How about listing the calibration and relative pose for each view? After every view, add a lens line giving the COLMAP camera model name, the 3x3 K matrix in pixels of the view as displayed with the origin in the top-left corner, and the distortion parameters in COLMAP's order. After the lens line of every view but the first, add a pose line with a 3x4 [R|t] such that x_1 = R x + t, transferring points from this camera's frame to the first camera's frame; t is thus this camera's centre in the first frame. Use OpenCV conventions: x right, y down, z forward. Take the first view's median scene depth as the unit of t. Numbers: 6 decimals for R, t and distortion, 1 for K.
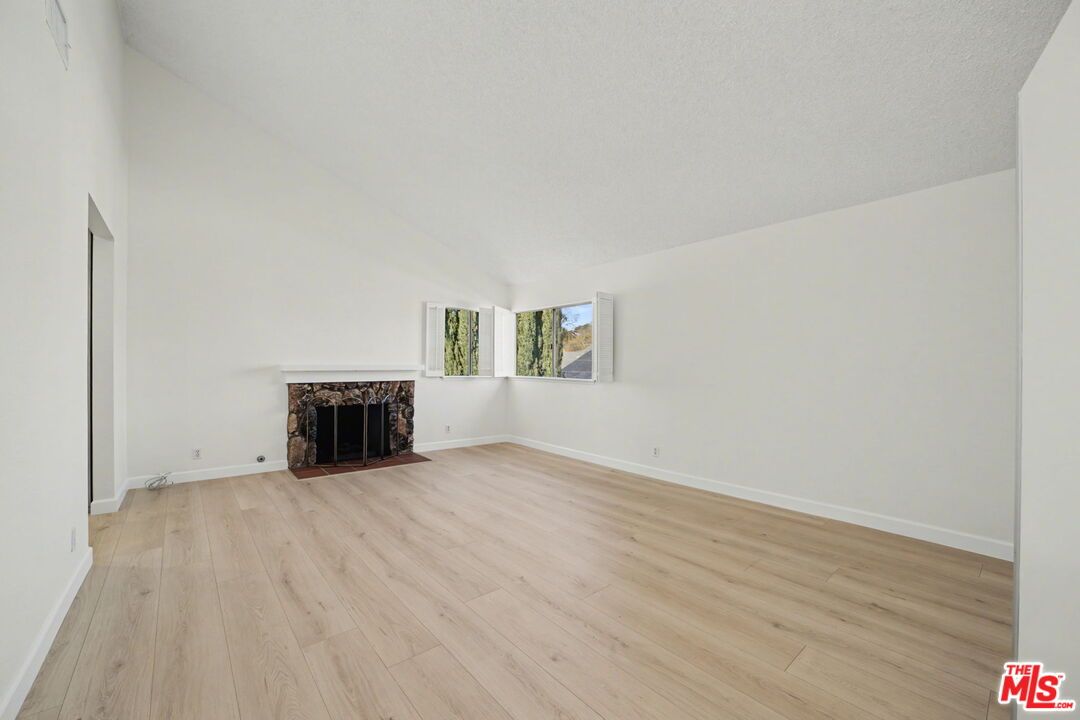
lens RADIAL K [[438.1, 0, 536.9], [0, 438.1, 368.3], [0, 0, 1]] dist [-0.014083, 0.002226]
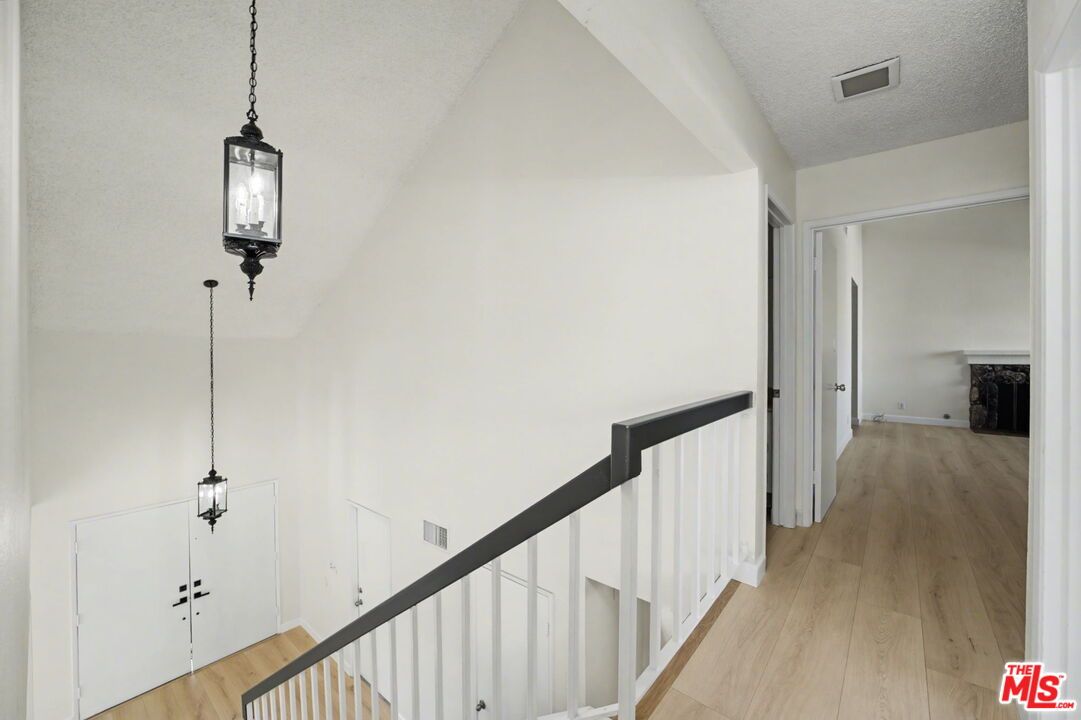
lens RADIAL K [[438.5, 0, 545.2], [0, 438.5, 352.1], [0, 0, 1]] dist [-0.014083, 0.002226]
pose [[0.209020, 0.001165, -0.977911, 0.549504], [-0.003766, 0.999993, 0.000386, 0.002512], [0.977904, 0.003602, 0.209023, -0.667831]]
